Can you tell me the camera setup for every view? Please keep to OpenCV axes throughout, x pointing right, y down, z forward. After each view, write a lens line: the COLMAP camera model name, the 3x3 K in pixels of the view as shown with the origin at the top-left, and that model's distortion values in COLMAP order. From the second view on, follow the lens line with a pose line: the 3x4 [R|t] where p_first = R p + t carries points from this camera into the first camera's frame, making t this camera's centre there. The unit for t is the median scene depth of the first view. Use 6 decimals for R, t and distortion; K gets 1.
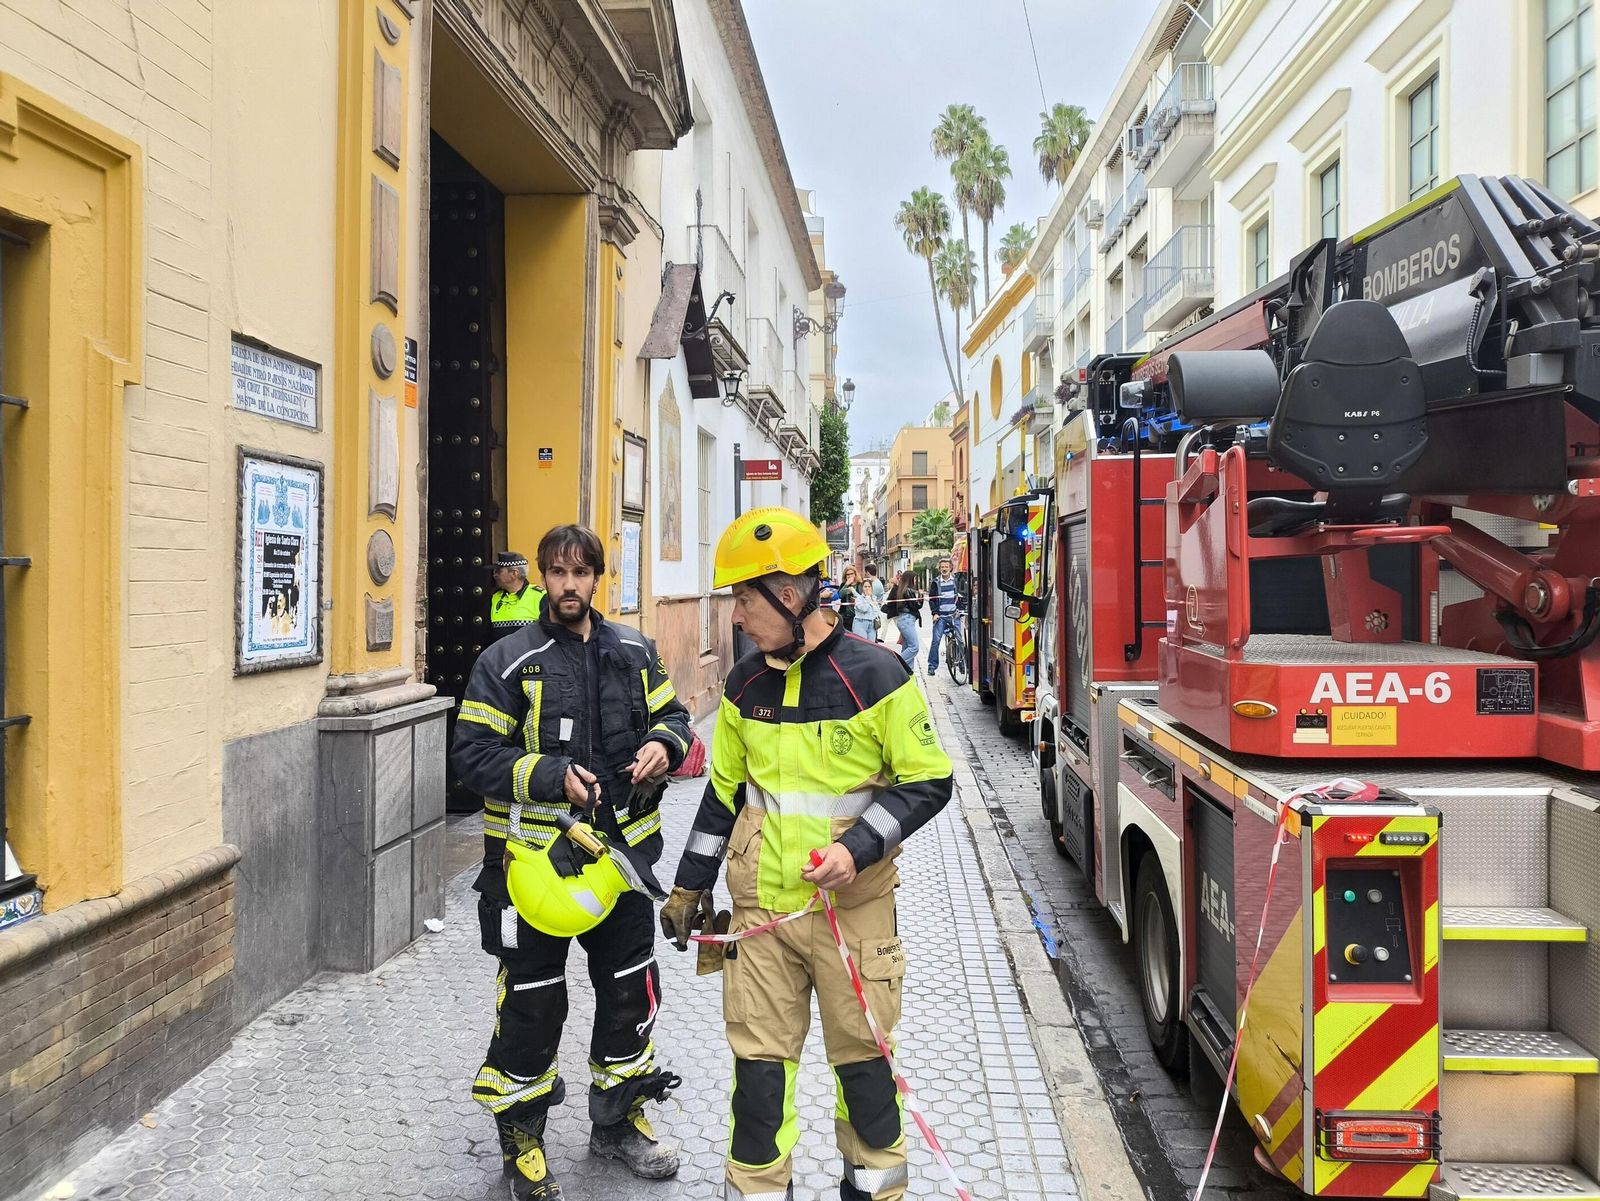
lens RADIAL K [[1162.4, 0, 793.7], [0, 1162.4, 606.5], [0, 0, 1]] dist [0.095472, -0.152066]
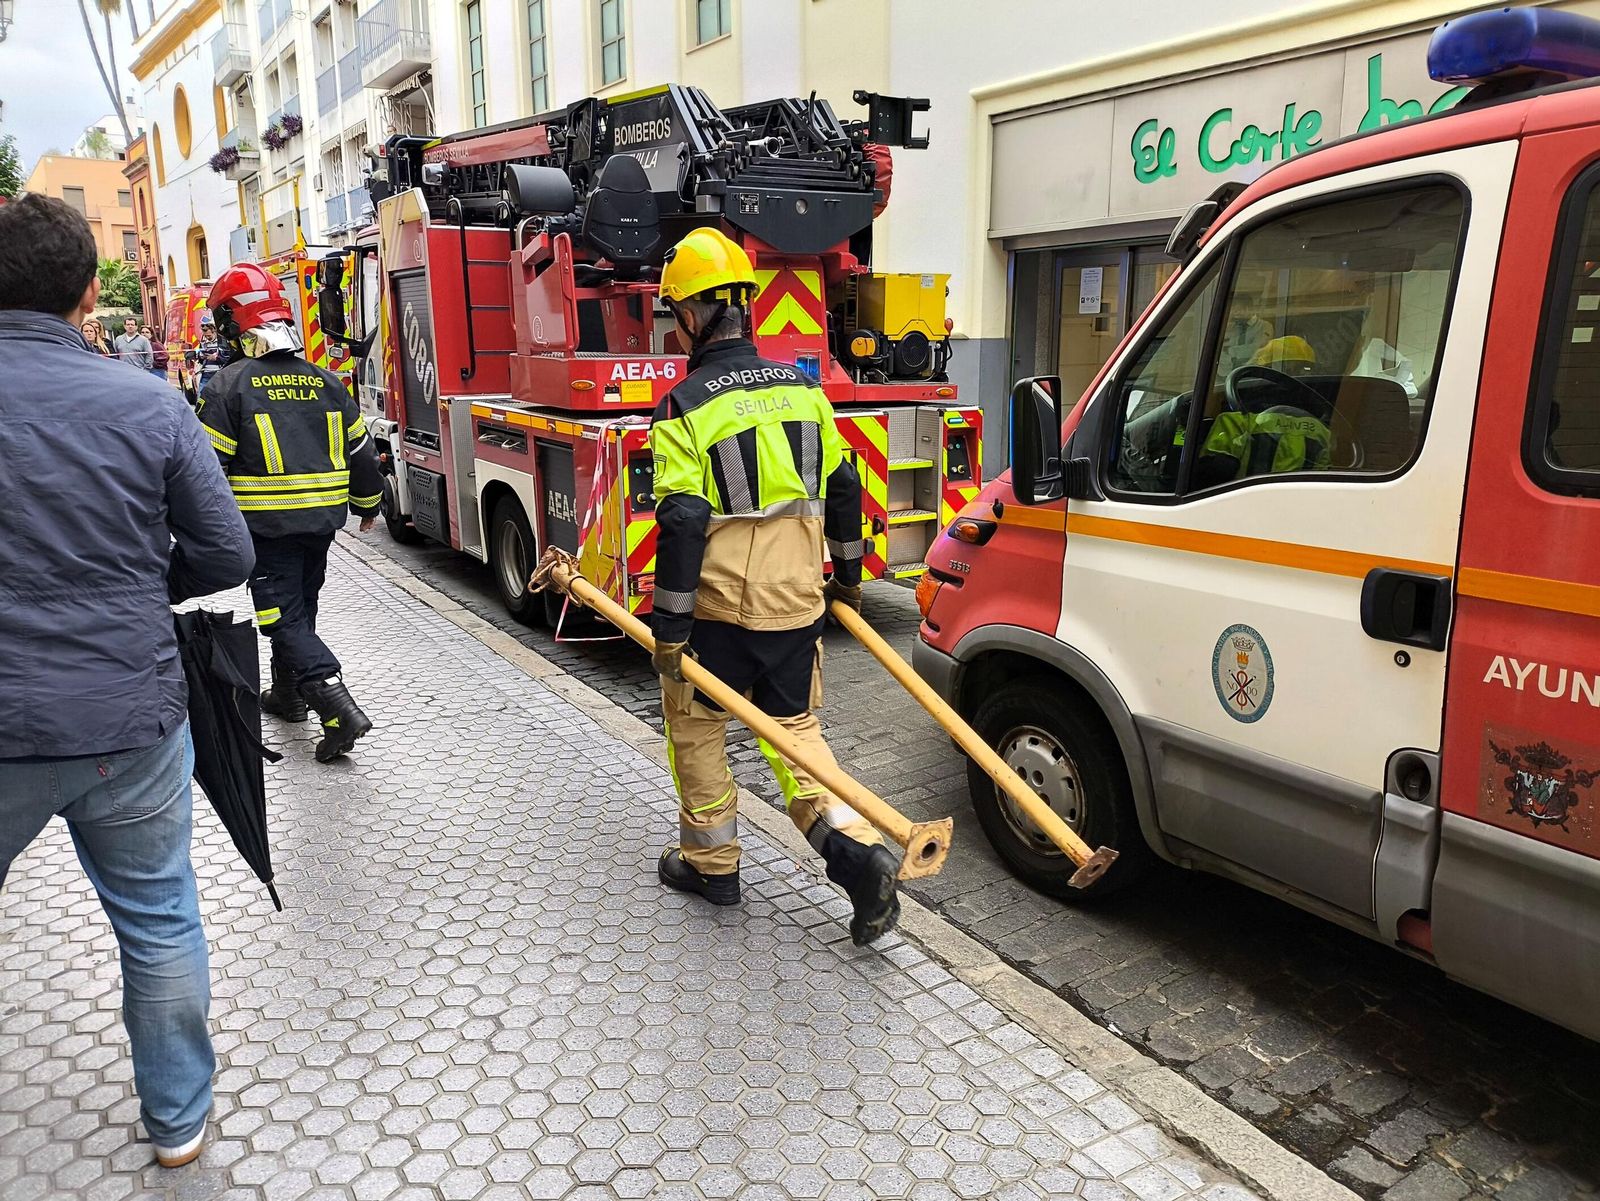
lens RADIAL K [[1166.1, 0, 807.4], [0, 1166.1, 594.2], [0, 0, 1]] dist [0.088072, -0.130828]
pose [[0.792764, -0.123291, 0.596929, -0.287835], [0.012366, 0.982381, 0.186481, 0.045061], [-0.609403, -0.140454, 0.780321, -0.425940]]
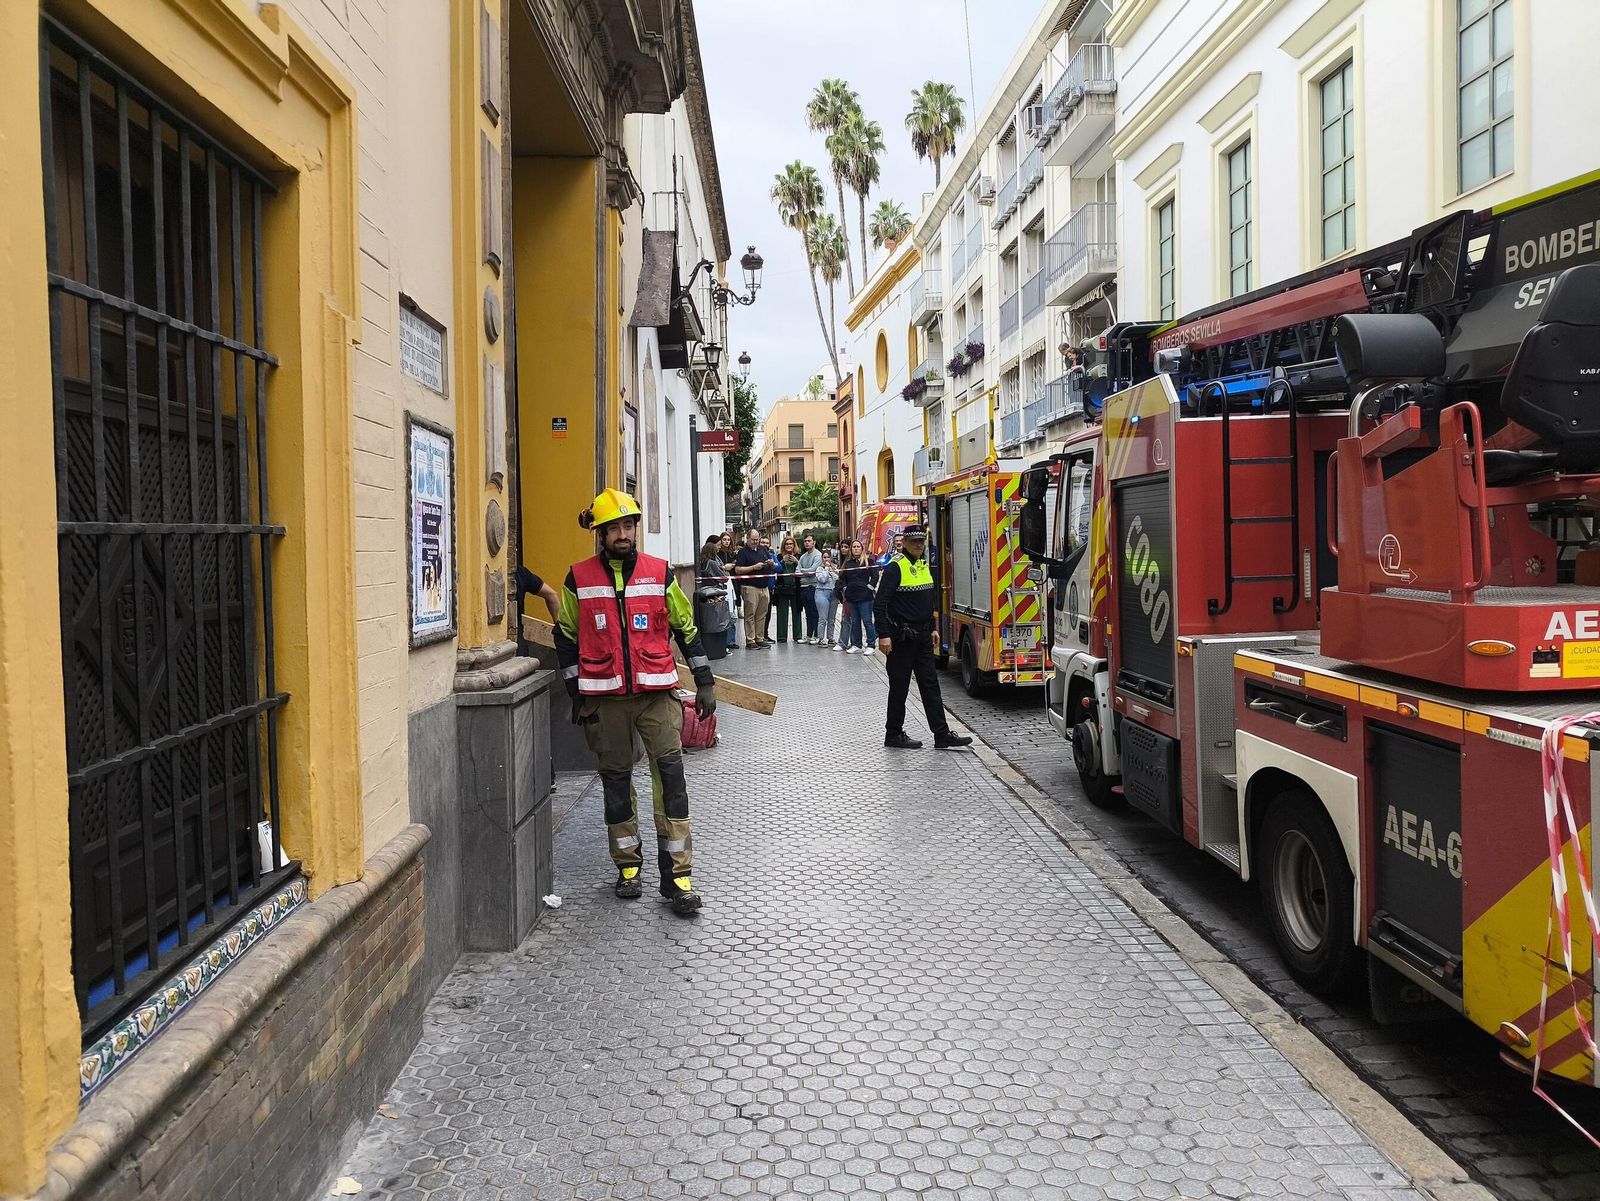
lens RADIAL K [[1153.8, 0, 800.0], [0, 1153.8, 600.5], [0, 0, 1]] dist [0.108210, -0.184485]
pose [[0.992411, -0.024994, 0.120397, -0.225643], [0.022860, 0.999557, 0.019073, 0.005889], [-0.120821, -0.016176, 0.992543, 0.012073]]
